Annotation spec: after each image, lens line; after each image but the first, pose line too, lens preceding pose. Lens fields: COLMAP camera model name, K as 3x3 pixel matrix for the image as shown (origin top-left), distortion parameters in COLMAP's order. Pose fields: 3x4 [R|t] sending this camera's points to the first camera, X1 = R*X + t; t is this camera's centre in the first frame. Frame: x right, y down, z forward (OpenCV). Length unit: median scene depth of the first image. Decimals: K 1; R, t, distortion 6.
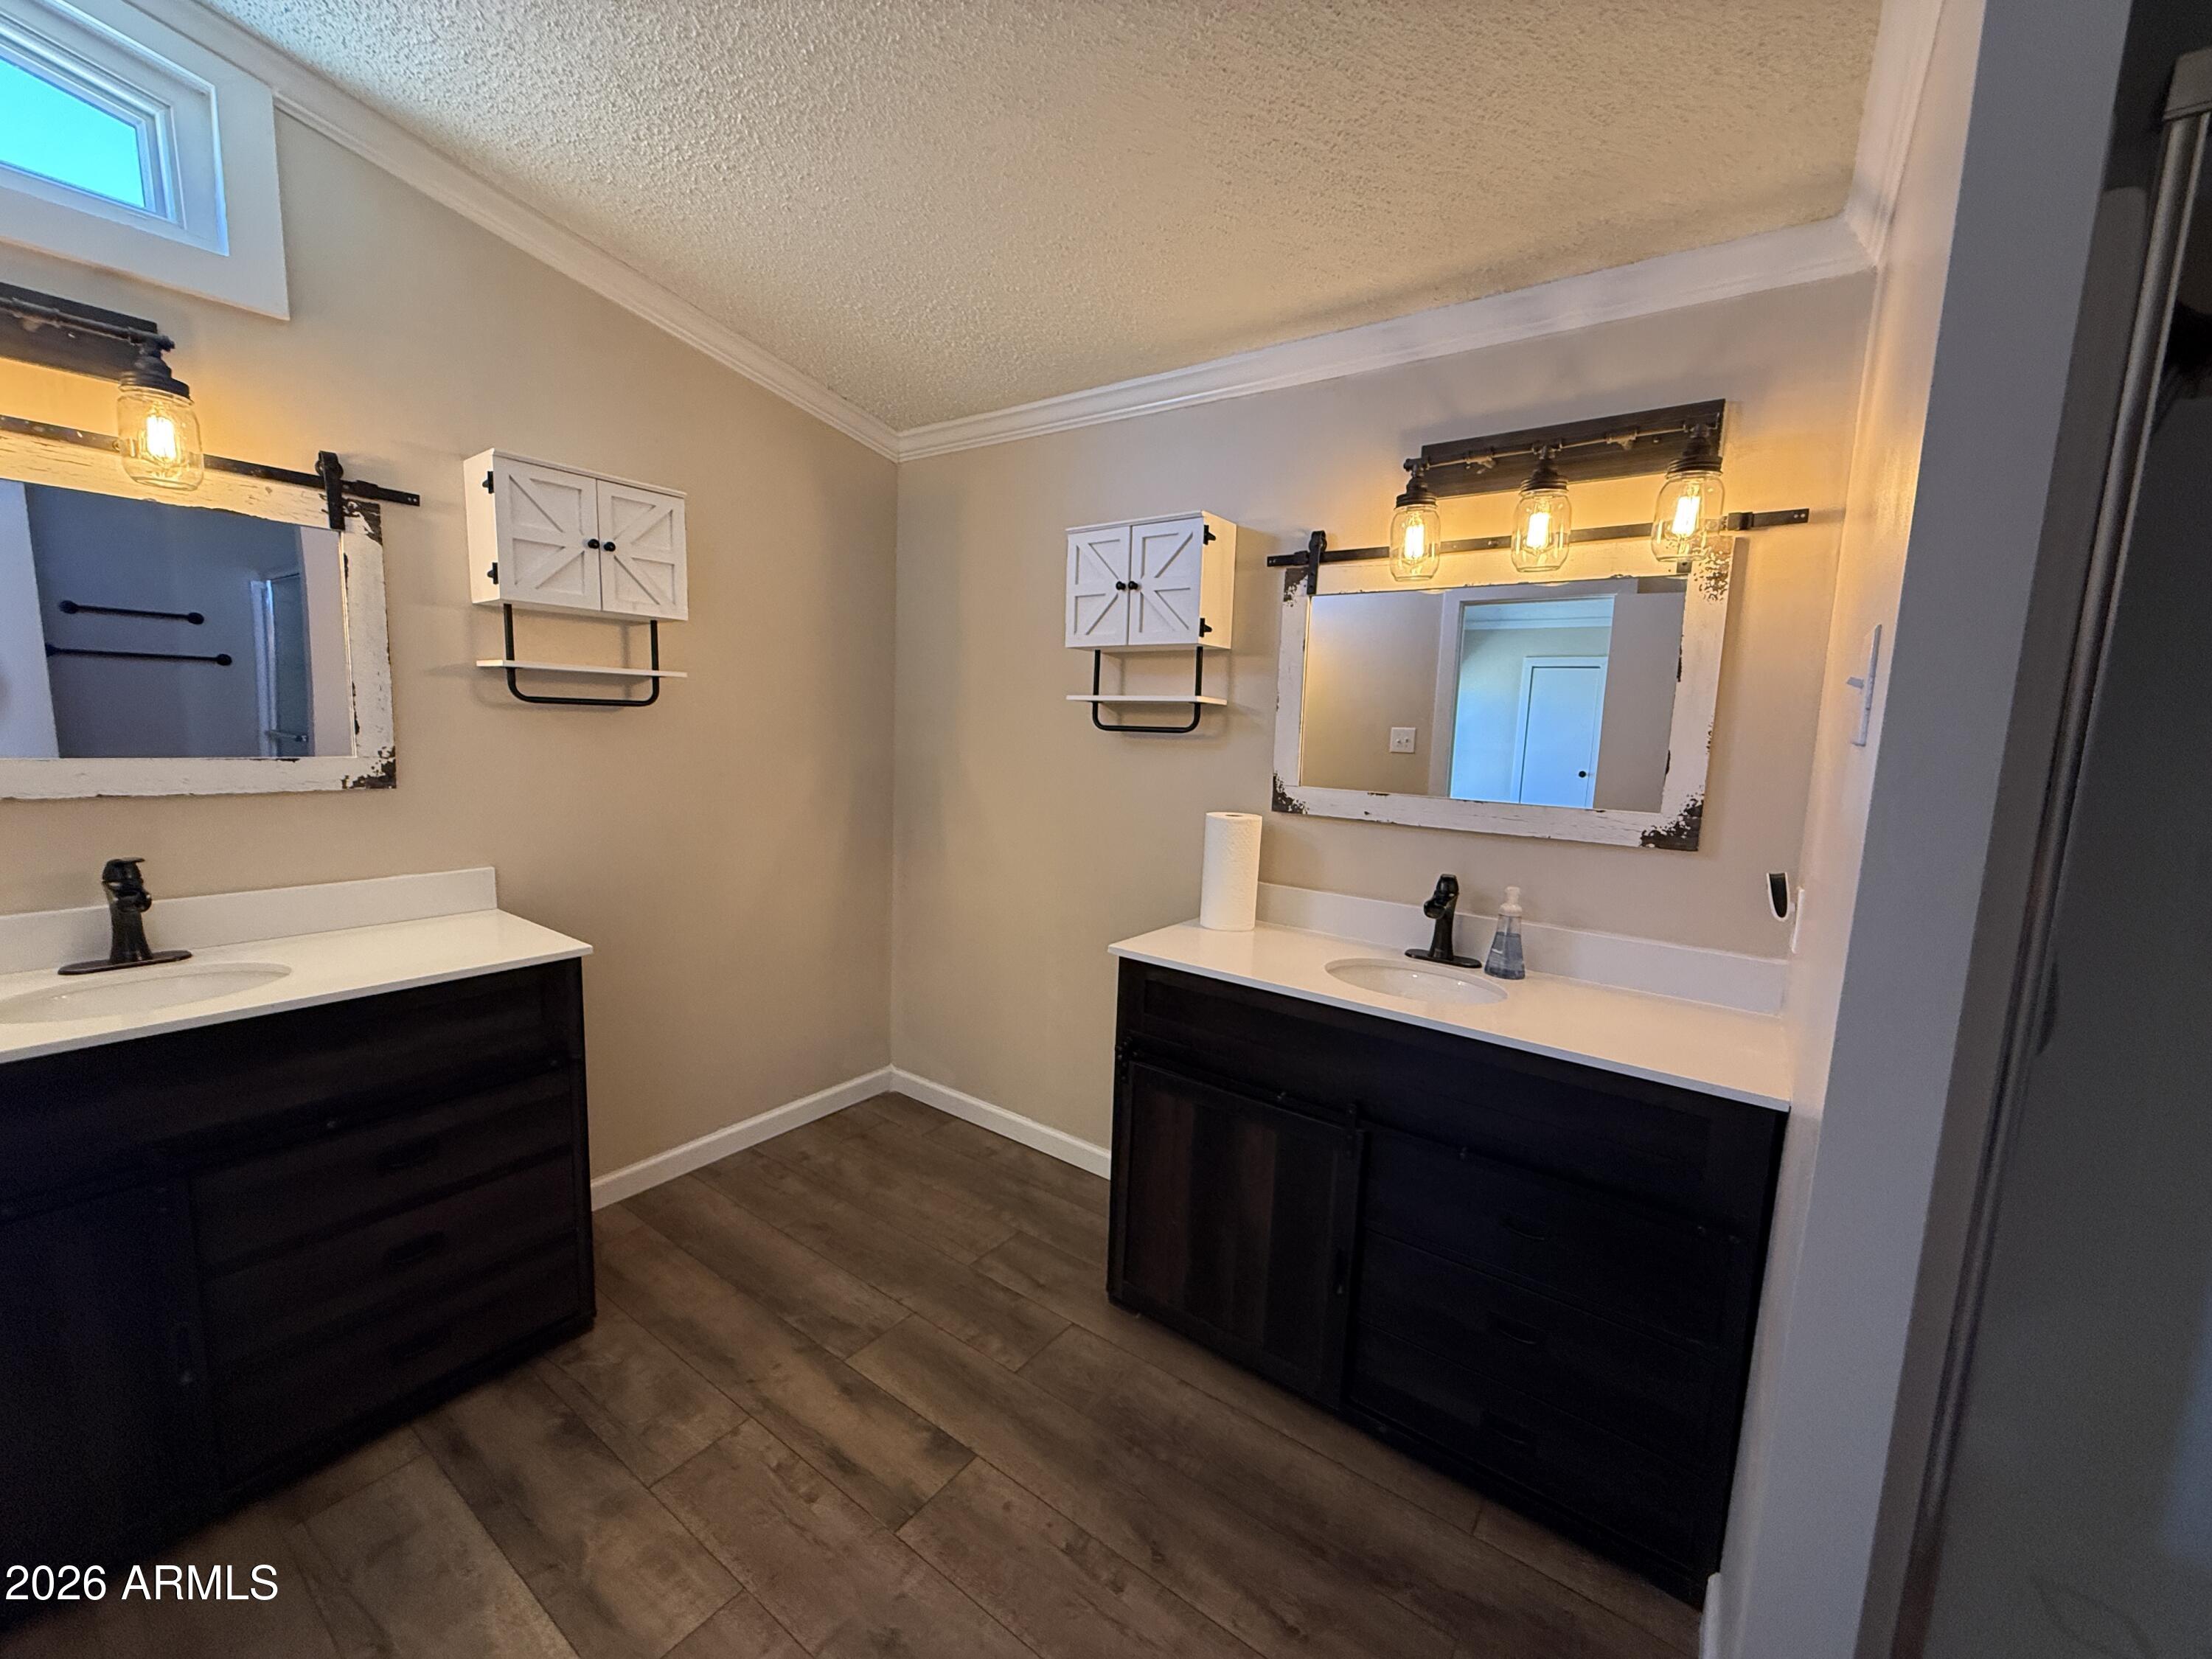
lens RADIAL K [[885.6, 0, 1101.1], [0, 885.6, 834.9], [0, 0, 1]] dist [-0.001347, -0.000464]
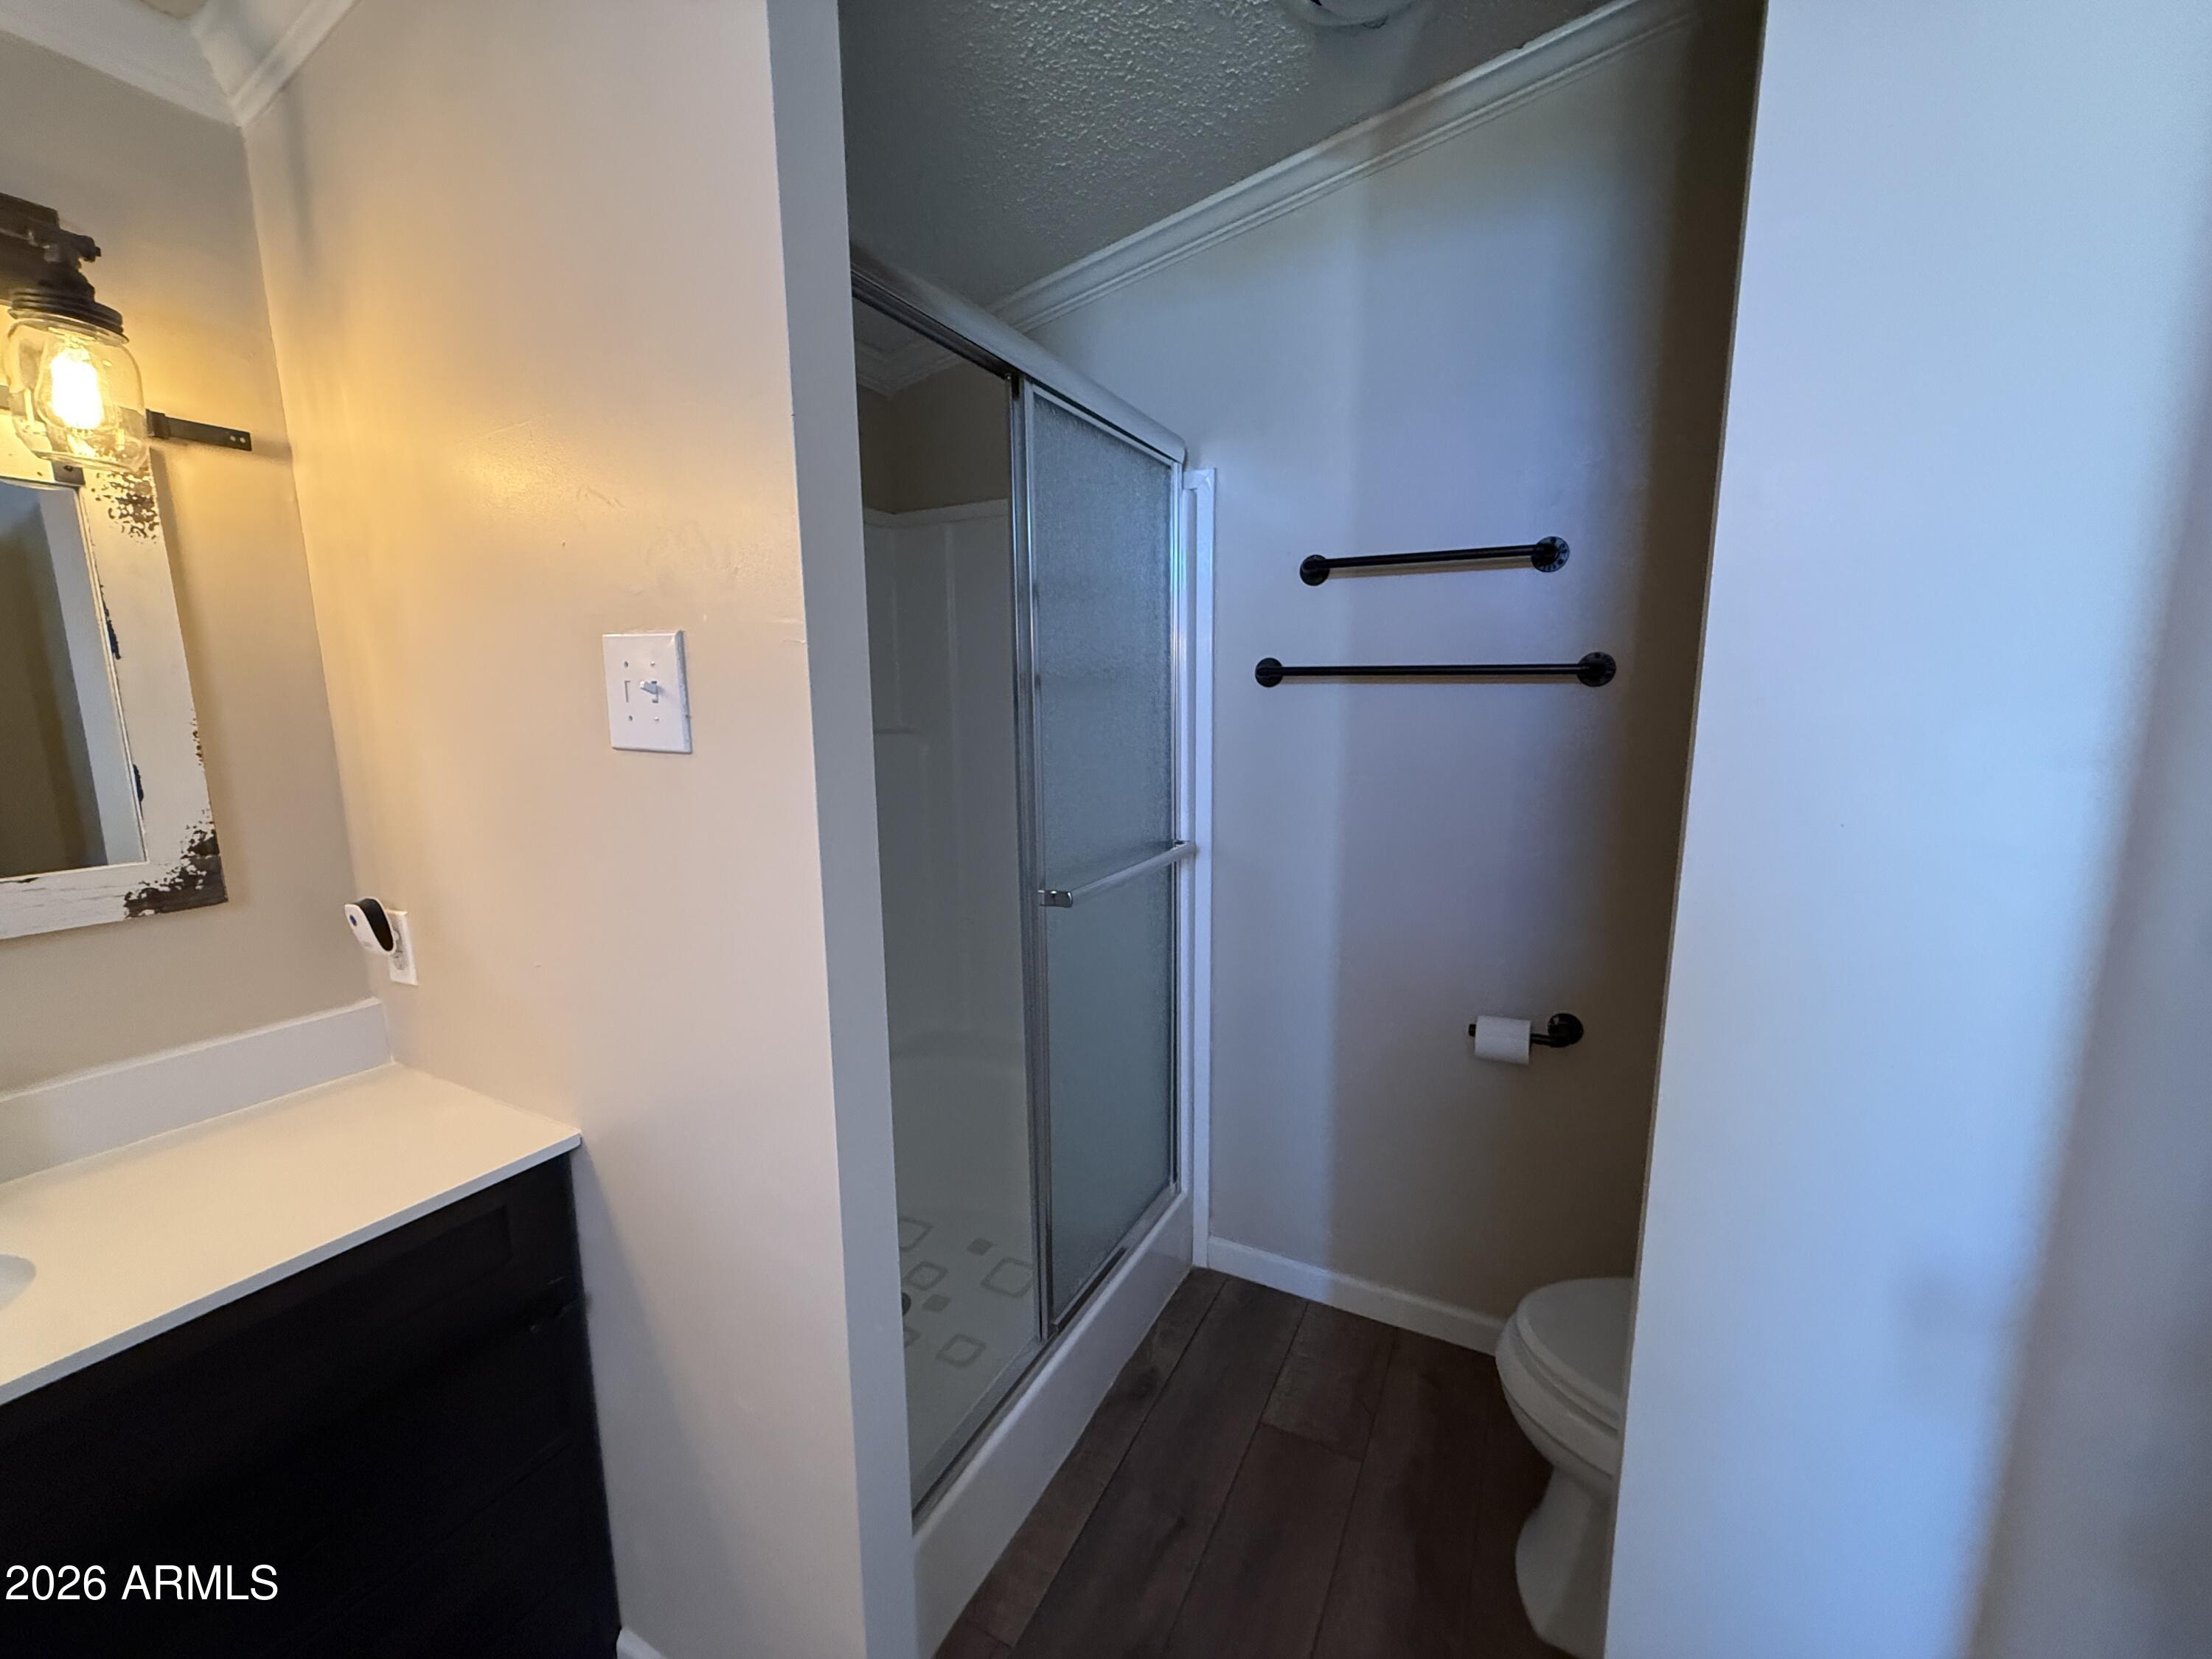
lens RADIAL K [[890.5, 0, 1113.2], [0, 890.5, 832.3], [0, 0, 1]] dist [-0.001547, -0.000193]
pose [[-0.155556, -0.194017, 0.968587, -0.115277], [0.114662, 0.970348, 0.212784, -0.108003], [-0.981150, 0.144160, -0.128697, 0.400971]]
